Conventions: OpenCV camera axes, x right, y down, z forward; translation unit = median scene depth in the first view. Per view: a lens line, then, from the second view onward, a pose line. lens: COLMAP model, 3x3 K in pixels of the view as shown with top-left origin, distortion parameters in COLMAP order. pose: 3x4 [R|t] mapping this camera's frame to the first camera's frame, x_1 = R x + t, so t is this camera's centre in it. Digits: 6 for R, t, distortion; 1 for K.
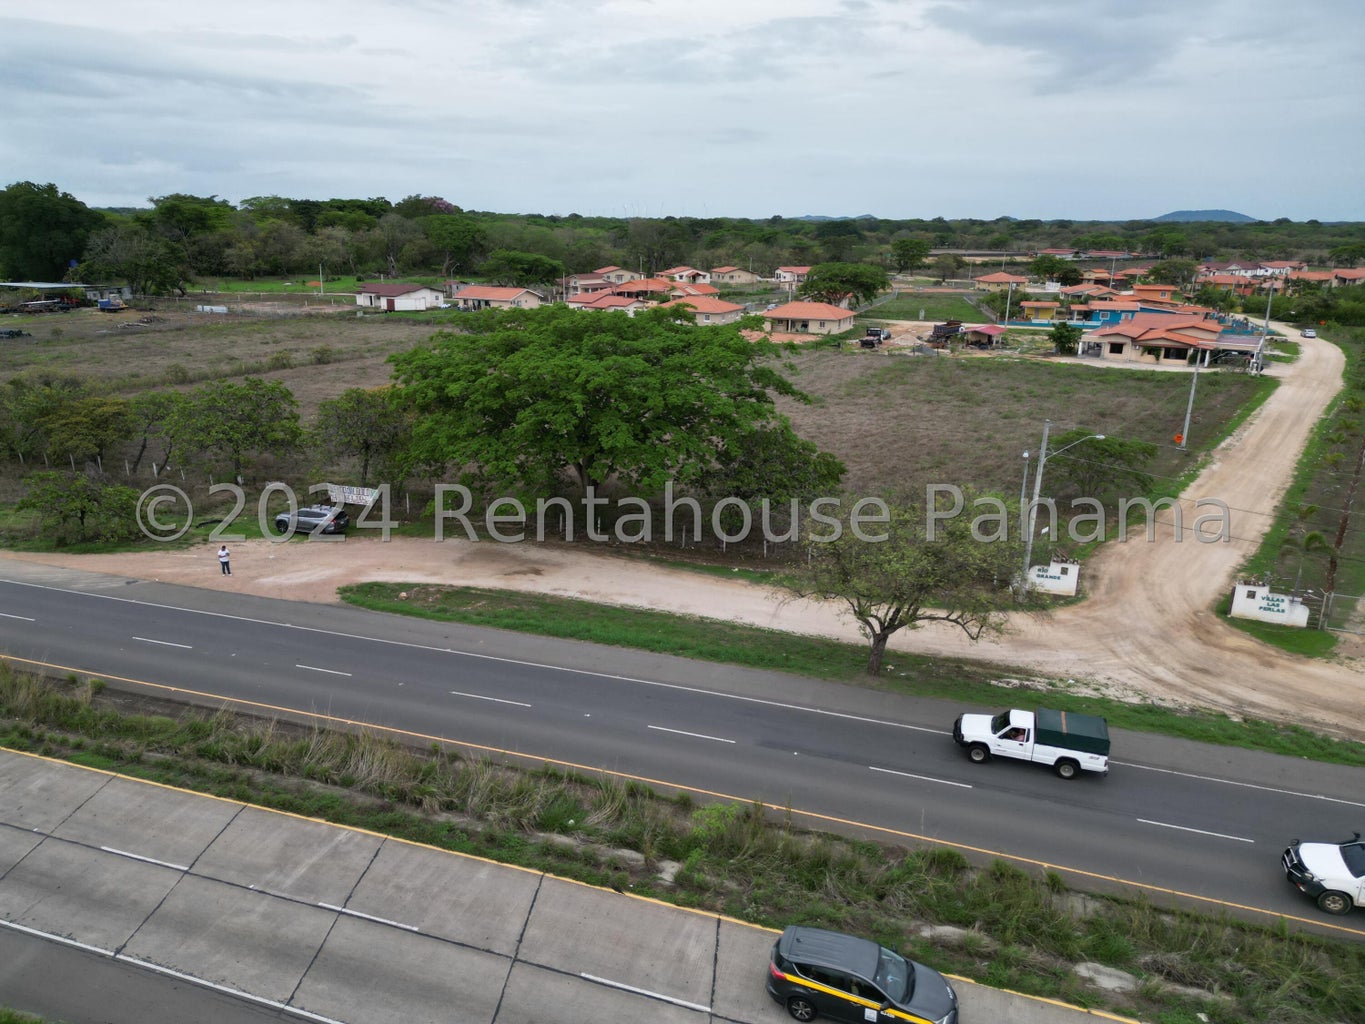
lens RADIAL K [[961.3, 0, 687.6], [0, 961.3, 507.7], [0, 0, 1]] dist [0.052516, -0.039381]
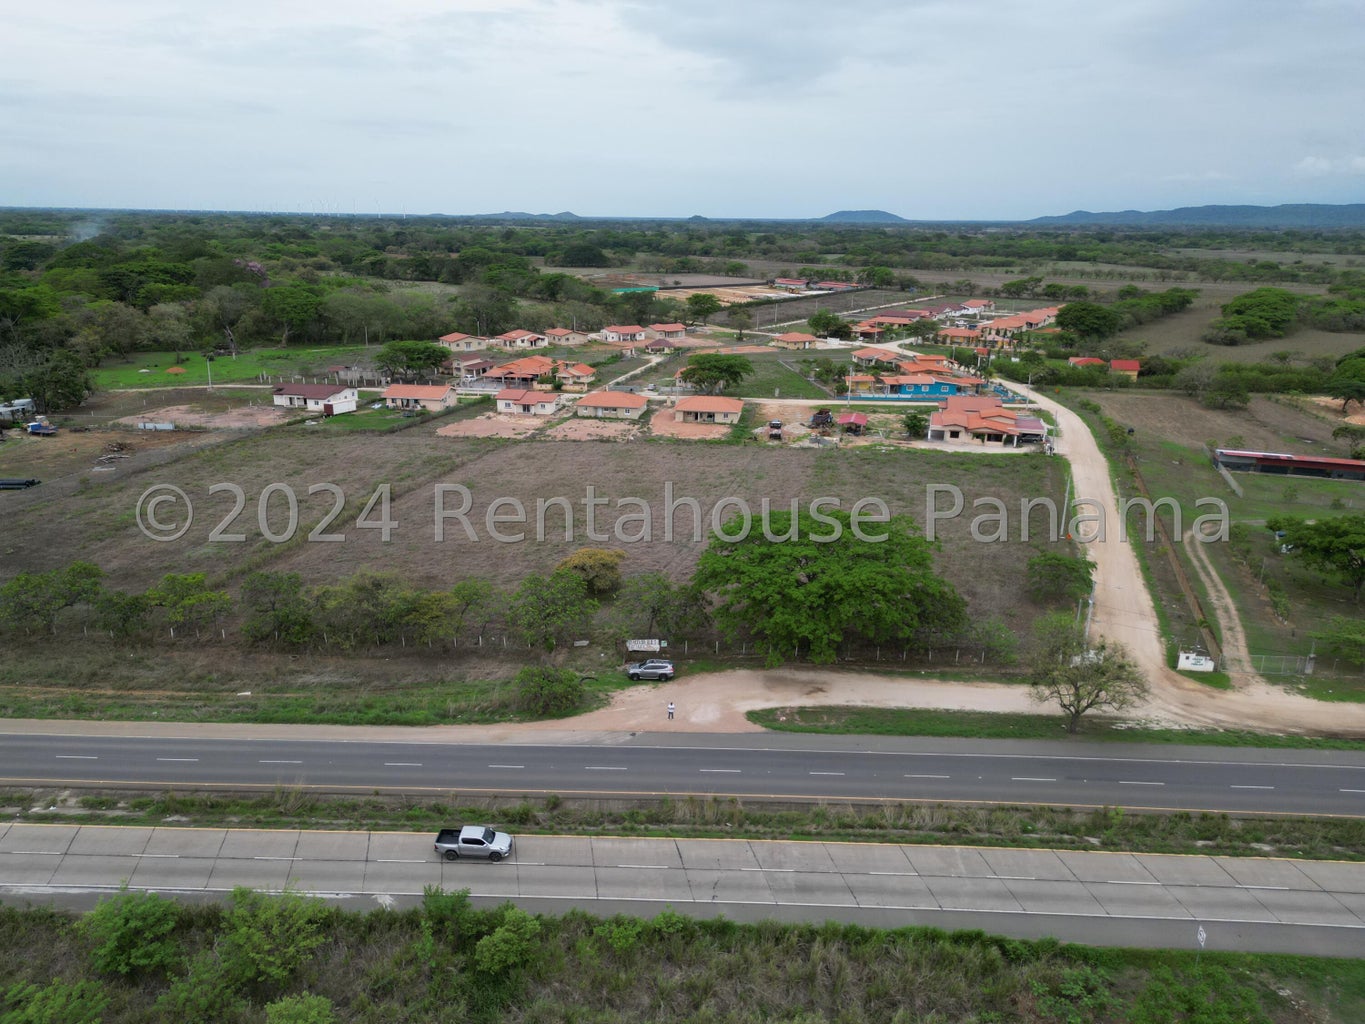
lens RADIAL K [[961.3, 0, 678.4], [0, 961.3, 504.6], [0, 0, 1]] dist [0.052516, -0.039381]
pose [[0.956211, -0.084060, 0.280347, -1.157876], [0.082453, 0.996441, 0.017541, -0.420826], [-0.280824, 0.006343, 0.959738, -0.751194]]
